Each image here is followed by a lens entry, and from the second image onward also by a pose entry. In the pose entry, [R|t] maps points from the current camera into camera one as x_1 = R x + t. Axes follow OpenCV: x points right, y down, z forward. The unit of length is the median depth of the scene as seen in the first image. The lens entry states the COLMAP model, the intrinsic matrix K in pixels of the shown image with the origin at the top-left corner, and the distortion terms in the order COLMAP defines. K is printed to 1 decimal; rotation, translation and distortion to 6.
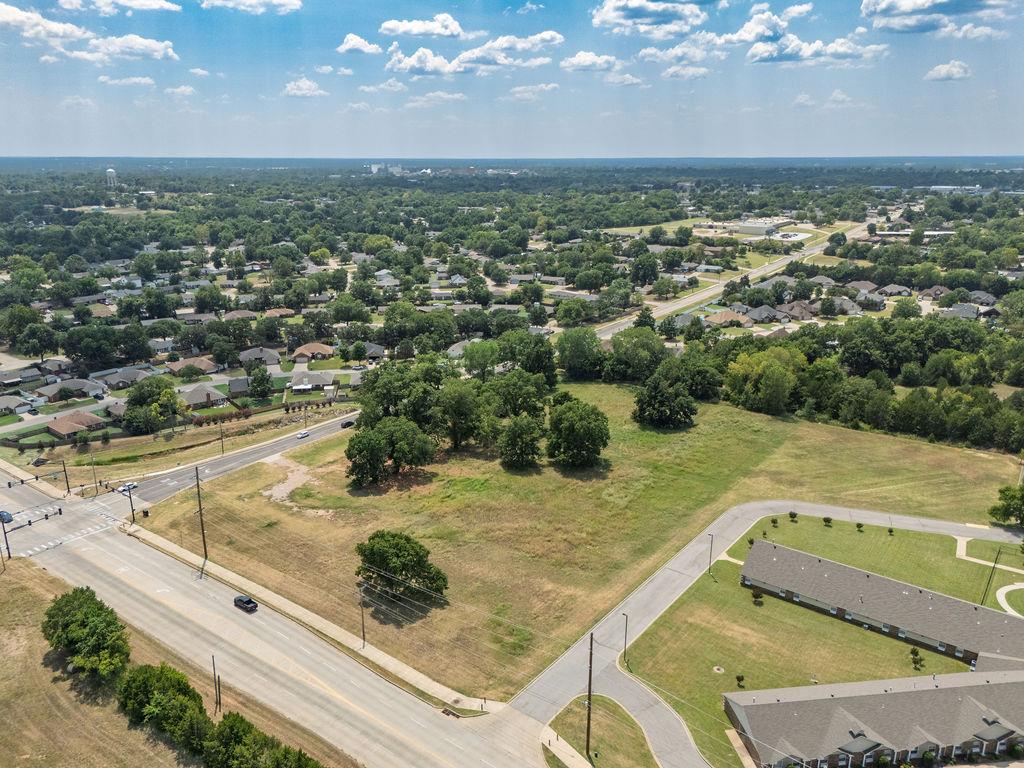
lens RADIAL K [[753.6, 0, 512.0], [0, 753.6, 384.0], [0, 0, 1]] dist [0.067717, -0.066932]
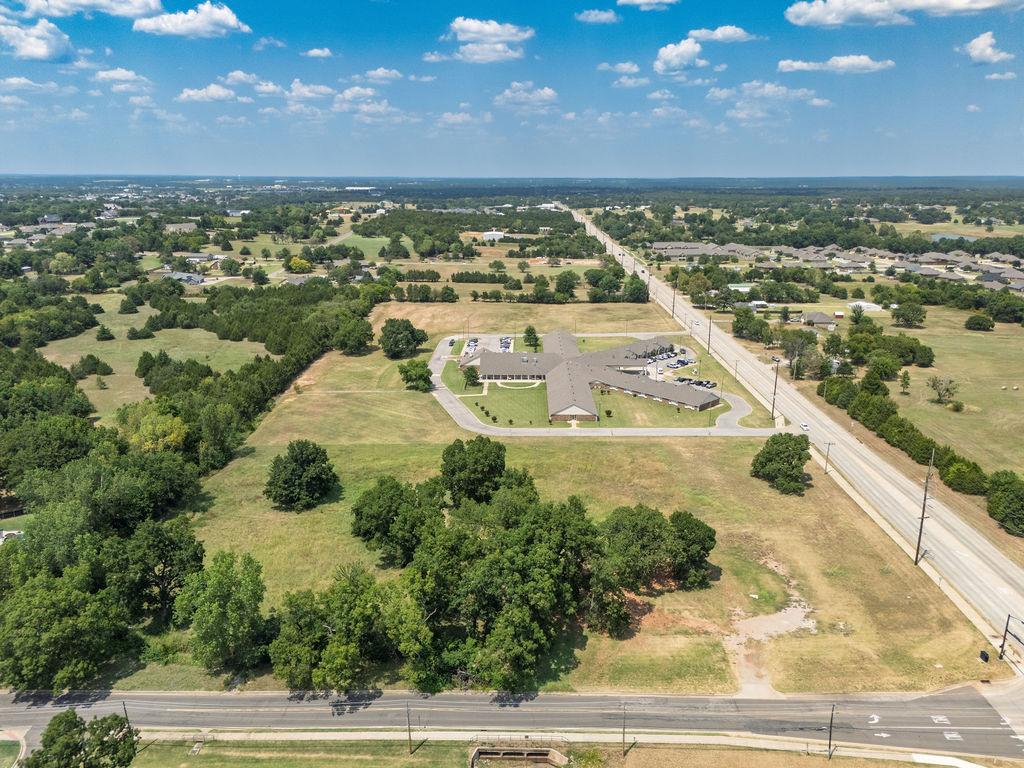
lens RADIAL K [[753.3, 0, 520.2], [0, 753.3, 401.5], [0, 0, 1]] dist [0.063063, -0.057972]
pose [[-0.599459, -0.231506, 0.766195, -0.655081], [0.227025, 0.868766, 0.440119, -0.416152], [-0.767534, 0.437778, -0.468232, 1.437033]]
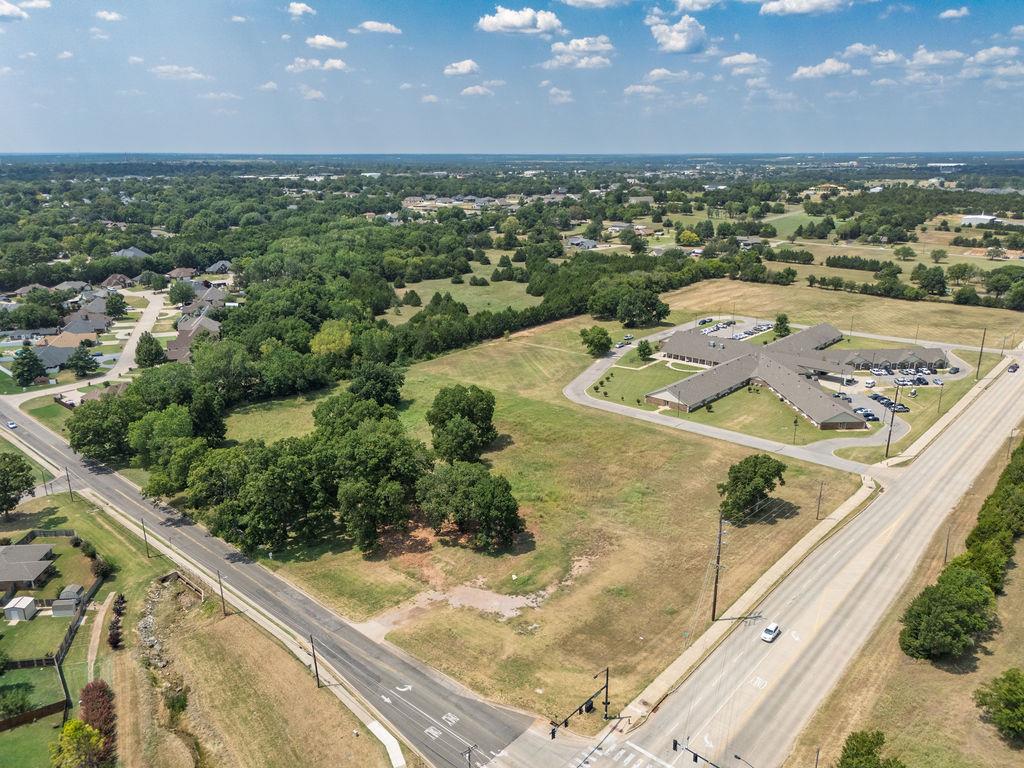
lens RADIAL K [[760.2, 0, 515.4], [0, 760.2, 386.7], [0, 0, 1]] dist [0.062773, -0.058401]
pose [[0.078824, -0.293315, 0.952761, -0.916434], [0.289858, 0.921186, 0.259614, -0.225985], [-0.953818, 0.255702, 0.157631, 0.819935]]
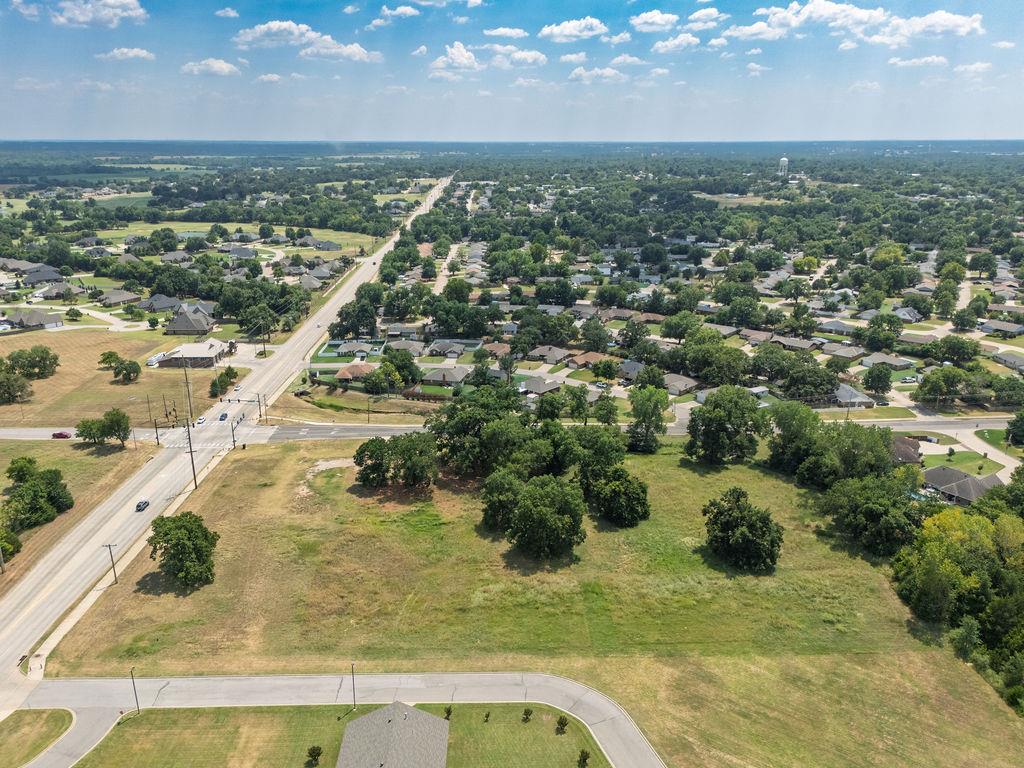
lens RADIAL K [[760.2, 0, 515.4], [0, 760.2, 386.7], [0, 0, 1]] dist [0.062773, -0.058401]
pose [[0.631286, 0.239507, -0.737642, 0.704321], [-0.223759, 0.966921, 0.122455, -0.181024], [0.742570, 0.087750, 0.663995, 0.422073]]
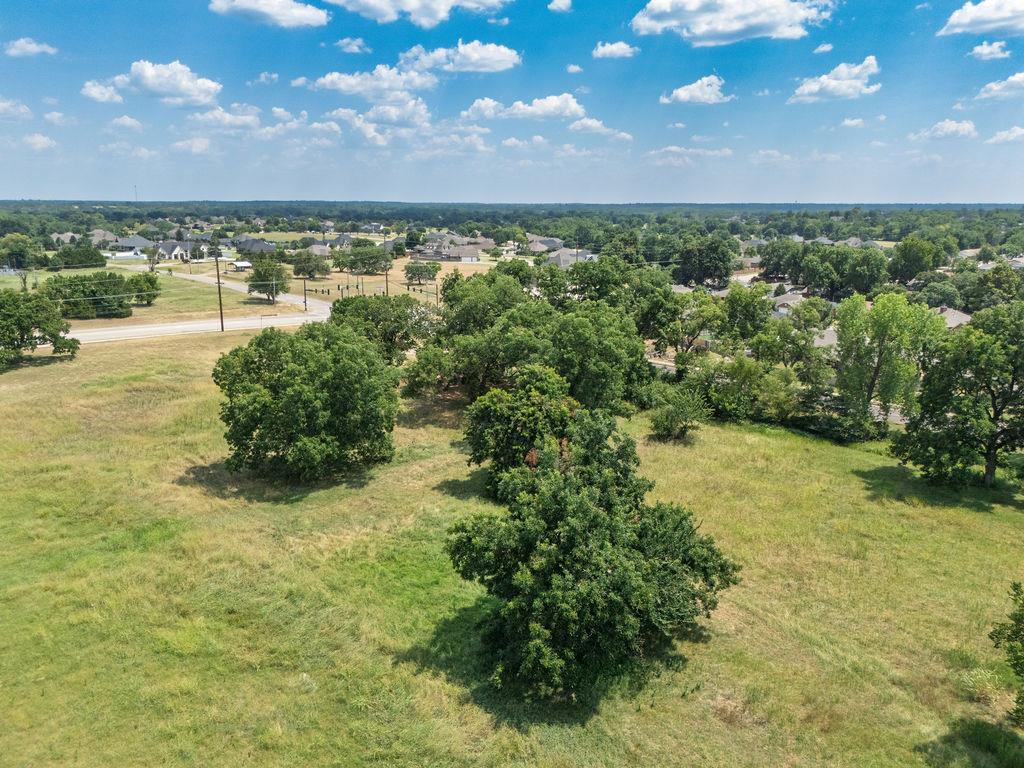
lens RADIAL K [[760.2, 0, 515.4], [0, 760.2, 386.7], [0, 0, 1]] dist [0.062773, -0.058401]
pose [[-0.144176, 0.219485, -0.964904, 0.496903], [-0.295246, 0.921137, 0.253645, -0.084081], [0.944480, 0.321454, -0.068004, 1.211348]]
